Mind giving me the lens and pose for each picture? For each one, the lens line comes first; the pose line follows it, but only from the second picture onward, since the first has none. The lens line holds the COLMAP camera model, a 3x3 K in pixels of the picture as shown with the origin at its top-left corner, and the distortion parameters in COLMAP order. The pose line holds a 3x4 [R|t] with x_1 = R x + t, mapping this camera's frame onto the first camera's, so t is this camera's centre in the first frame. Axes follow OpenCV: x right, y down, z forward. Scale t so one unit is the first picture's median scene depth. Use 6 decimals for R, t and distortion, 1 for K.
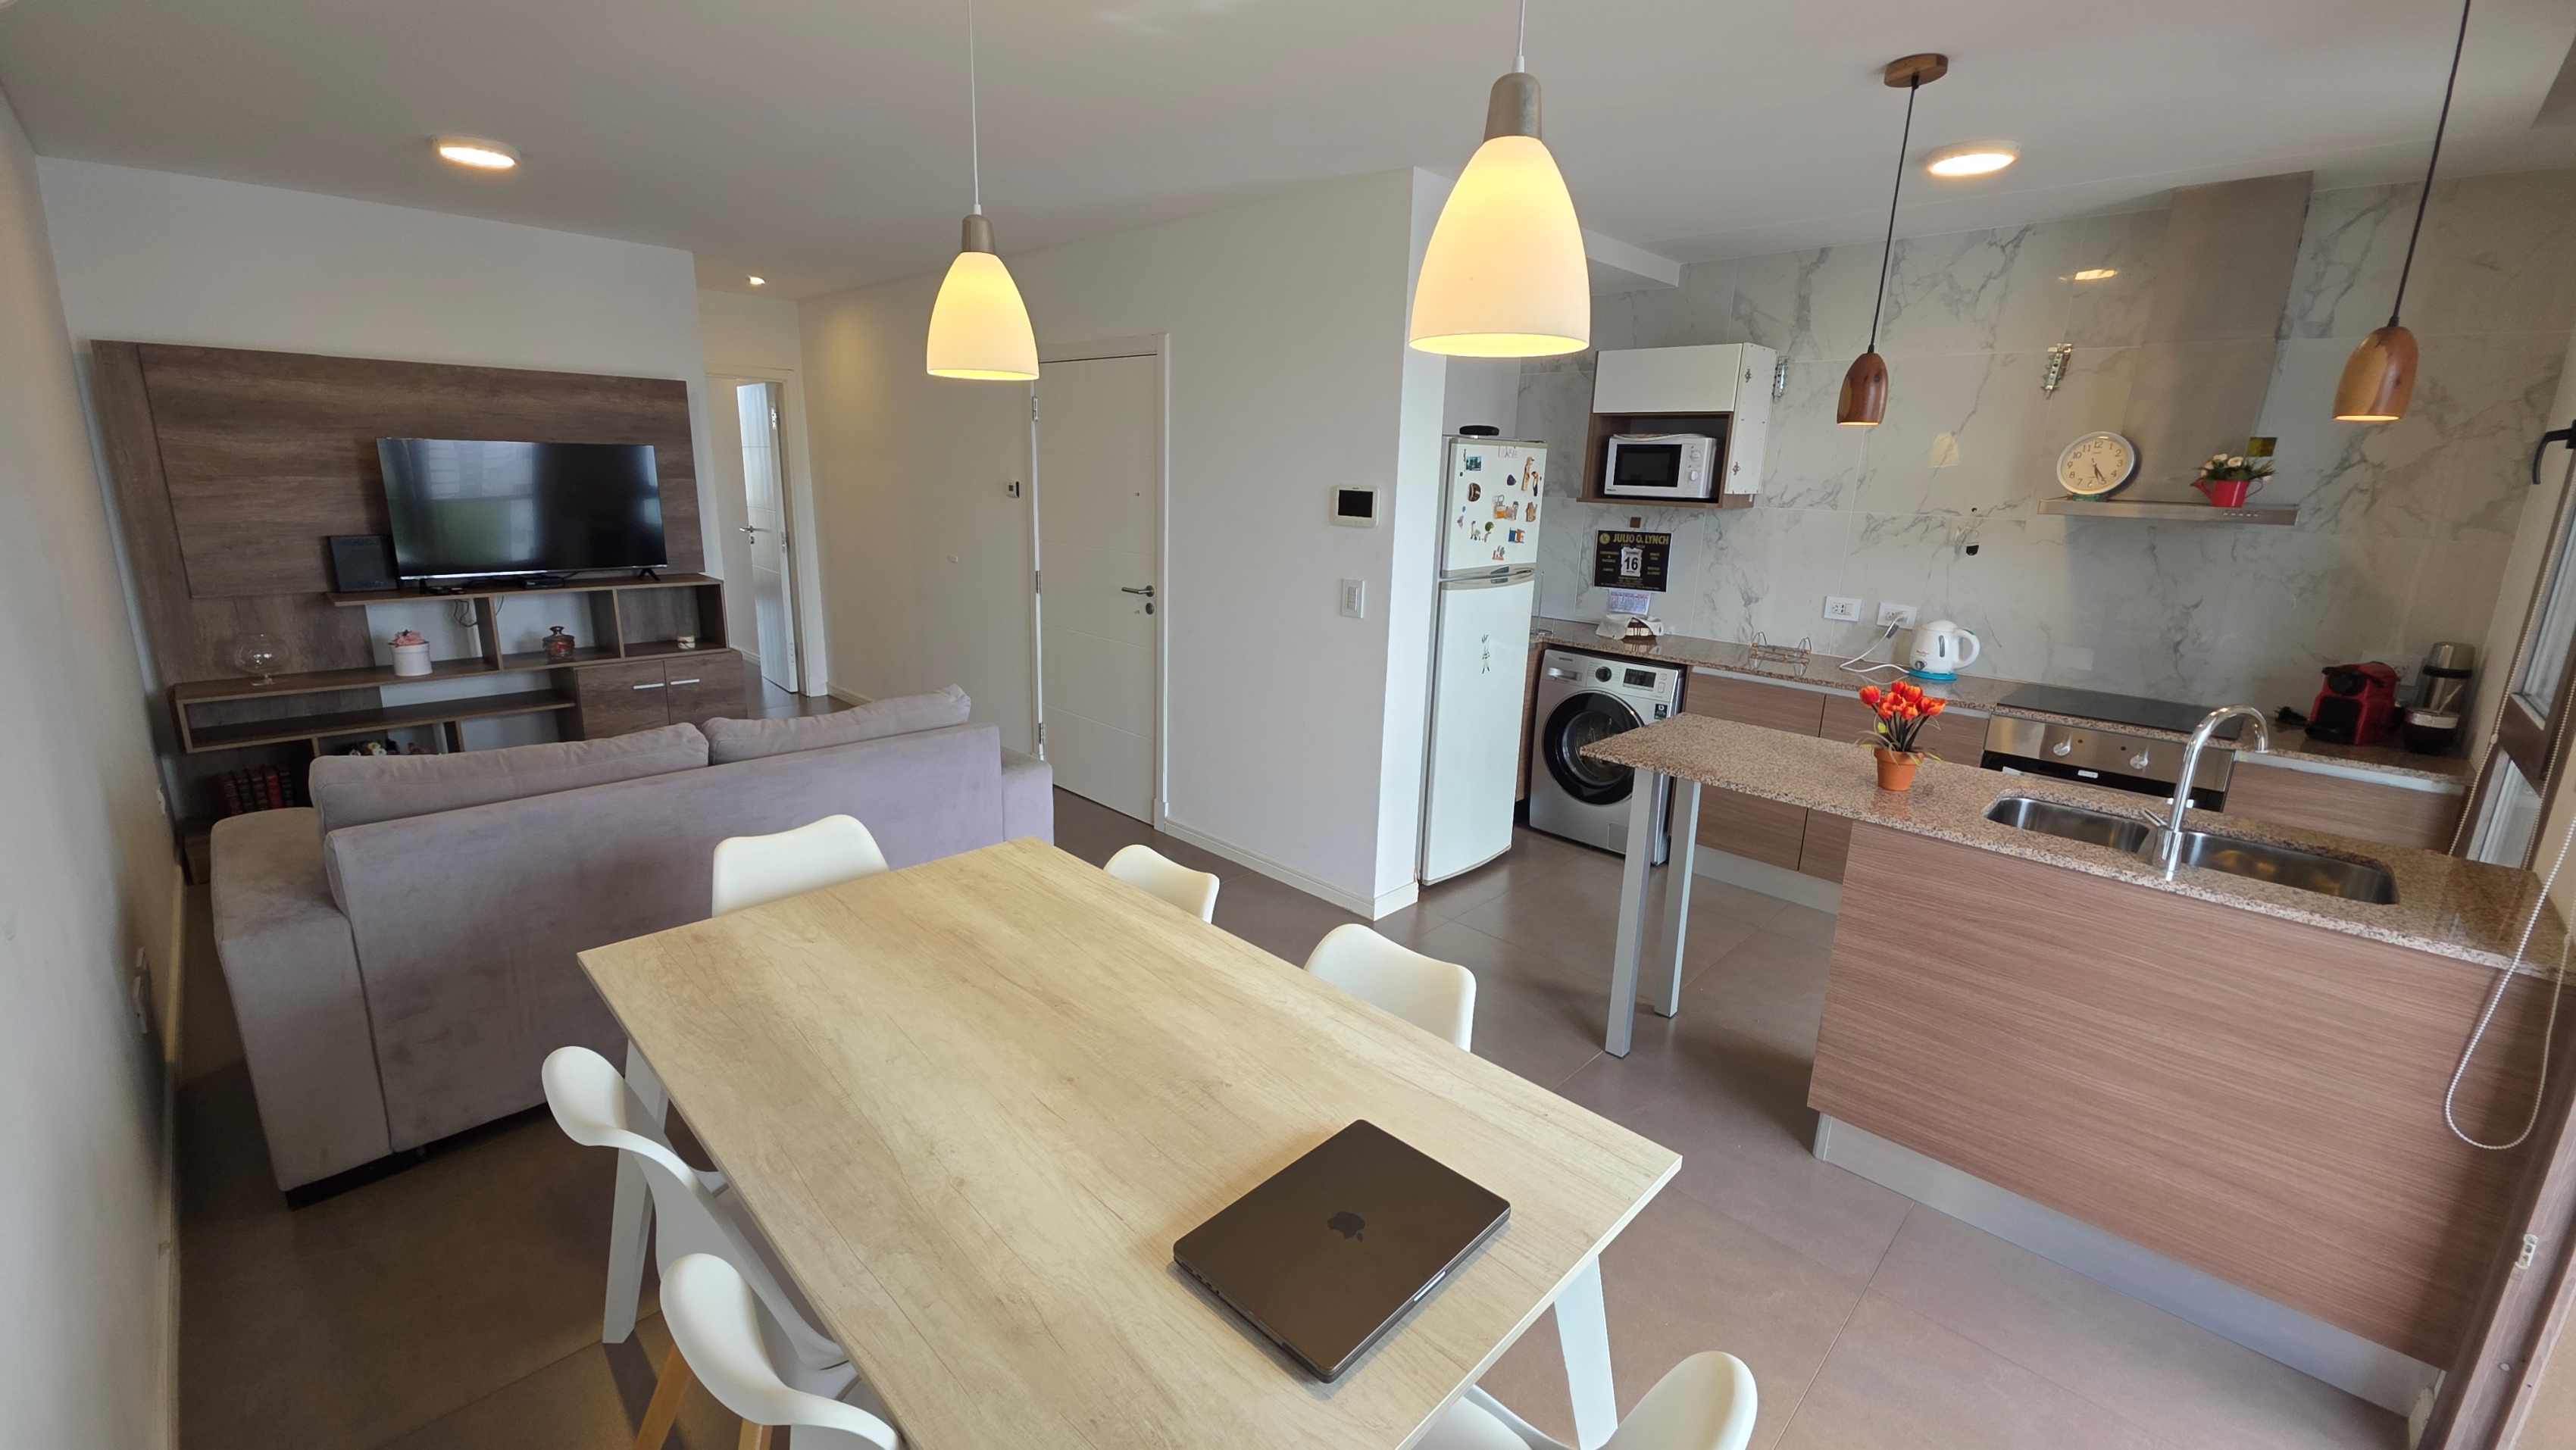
lens RADIAL K [[1028.4, 0, 1287.6], [0, 1028.4, 709.2], [0, 0, 1]] dist [0.014693, -0.008697]
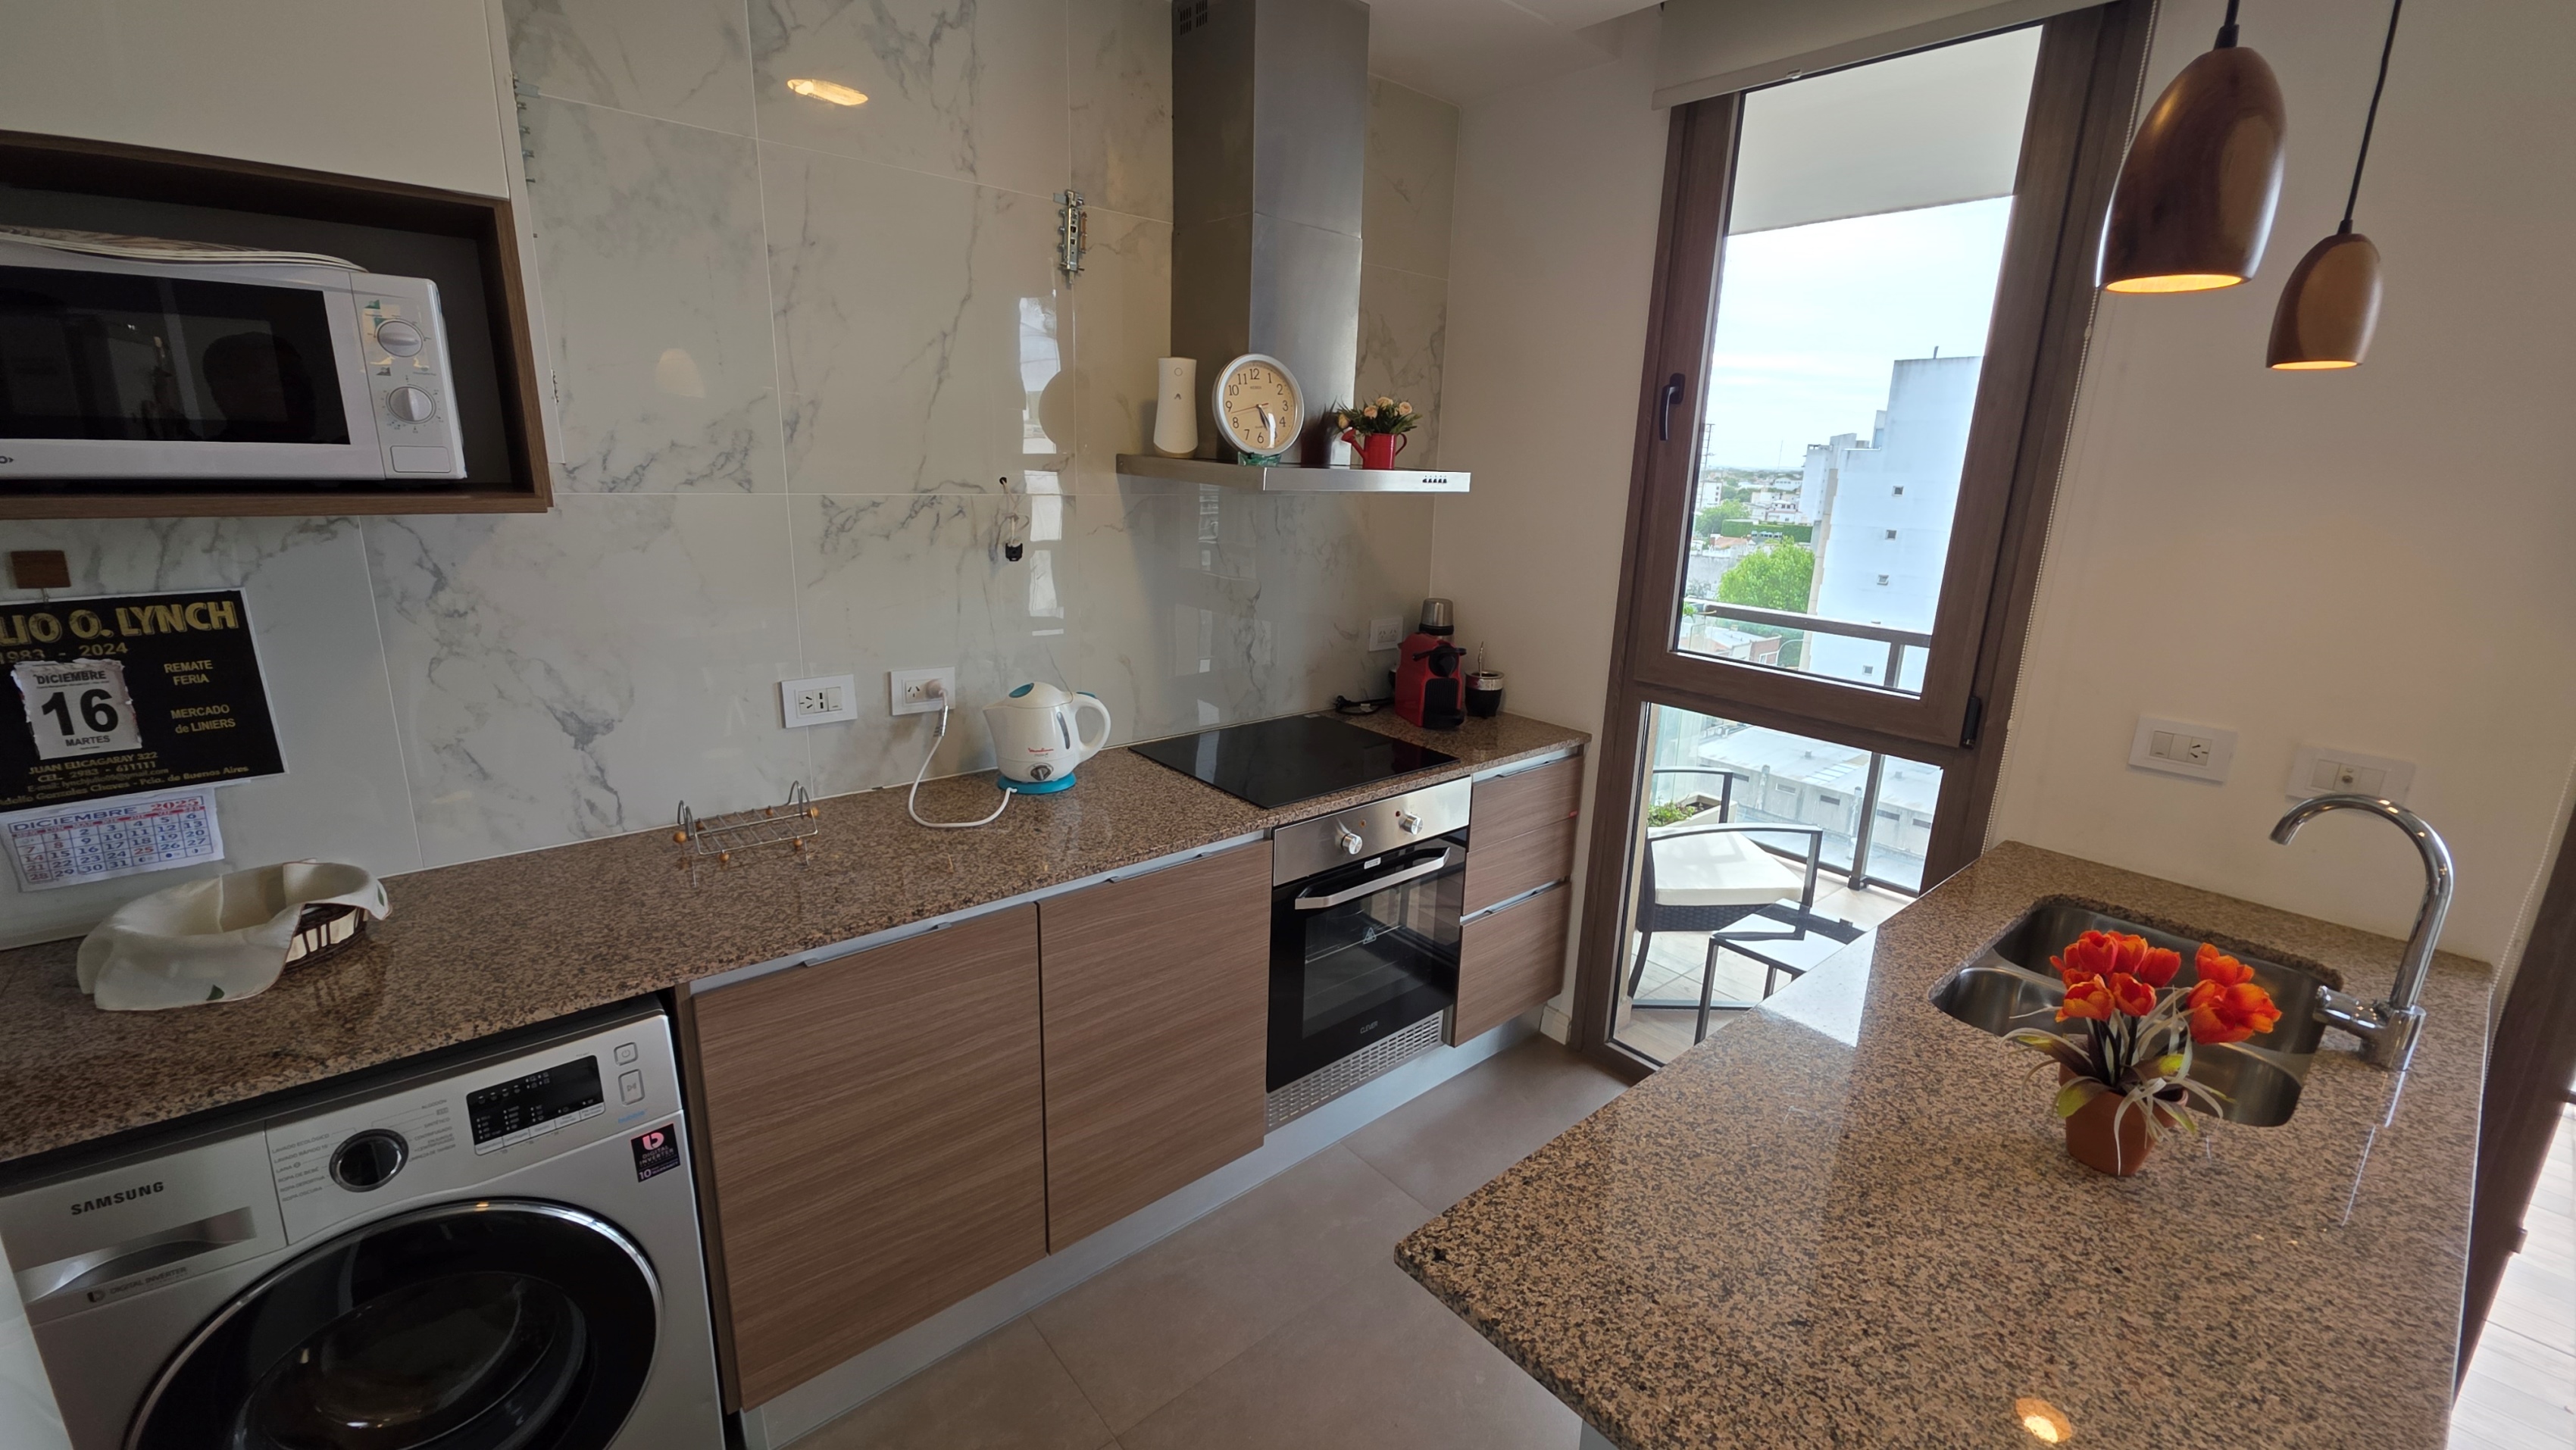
lens RADIAL K [[1028.4, 0, 1287.6], [0, 1028.4, 709.2], [0, 0, 1]] dist [0.014693, -0.008697]
pose [[0.089541, -0.266138, 0.959767, 0.107829], [0.199445, 0.948911, 0.244520, -0.170823], [-0.975809, 0.169526, 0.138046, 0.748697]]
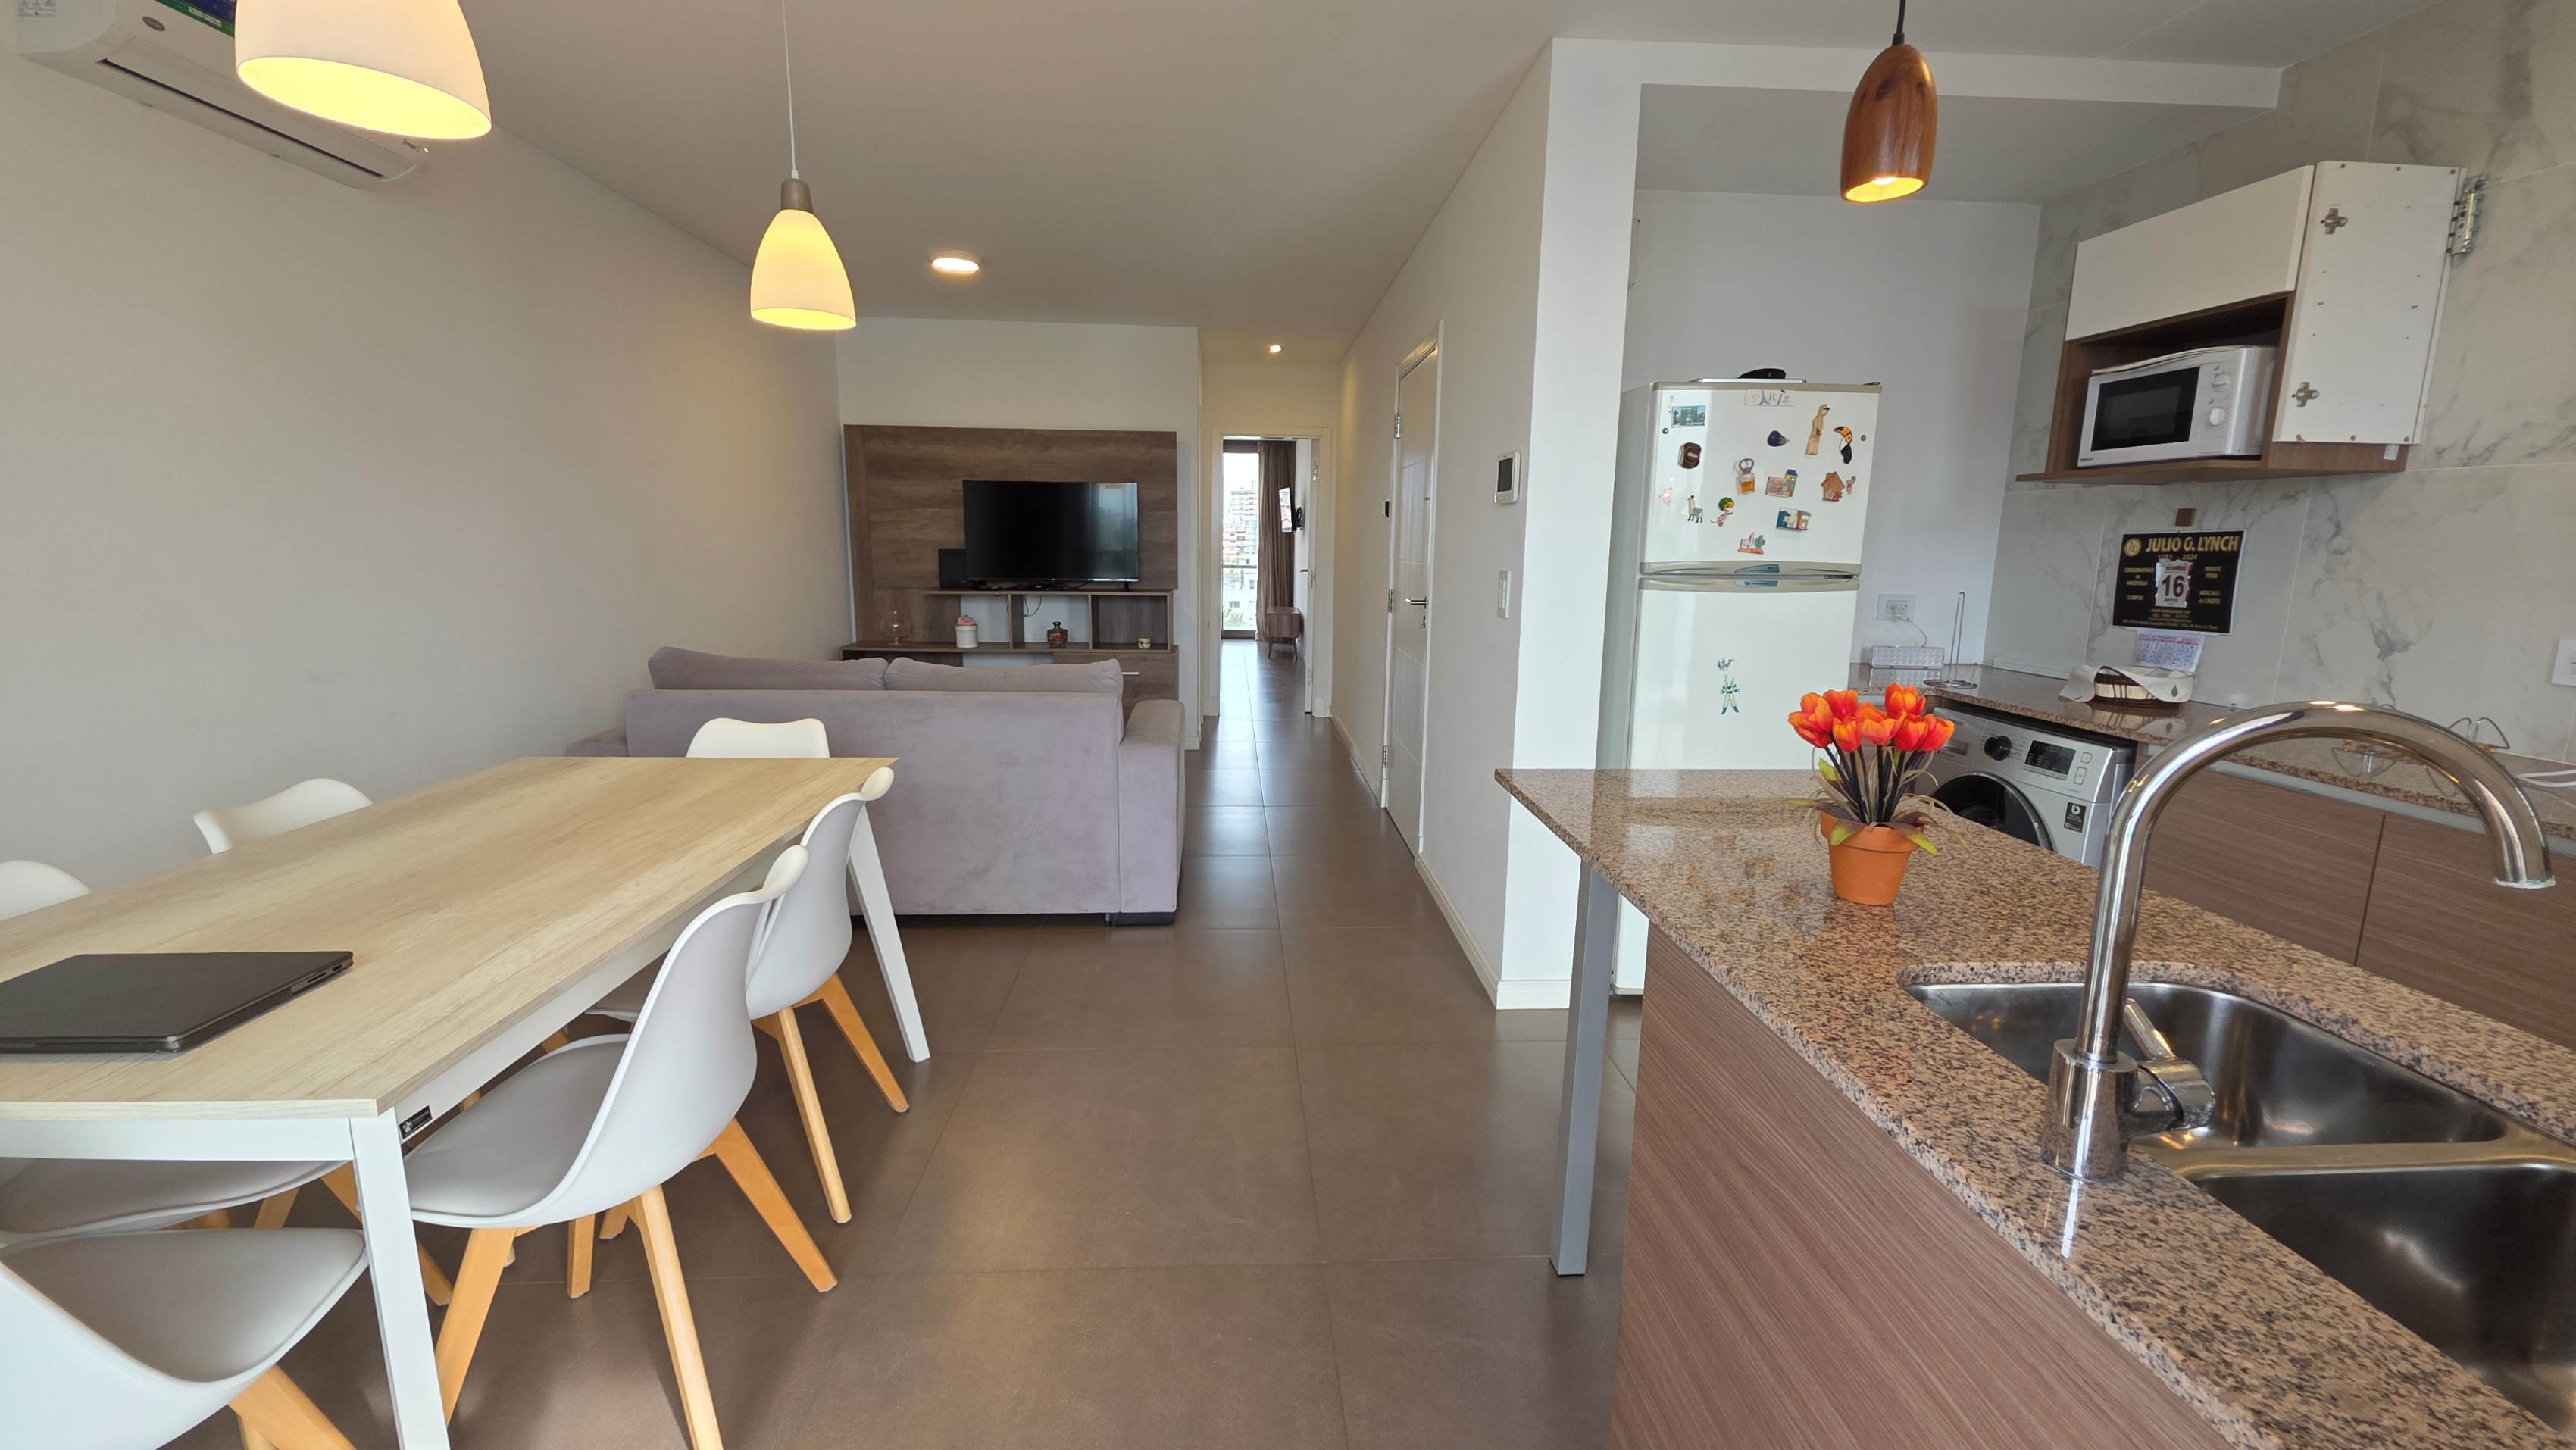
lens RADIAL K [[1028.4, 0, 1287.6], [0, 1028.4, 709.2], [0, 0, 1]] dist [0.014693, -0.008697]
pose [[0.738110, 0.090947, -0.668523, 0.424800], [-0.147430, 0.988668, -0.028276, 0.024819], [0.658375, 0.119431, 0.743154, 0.267234]]
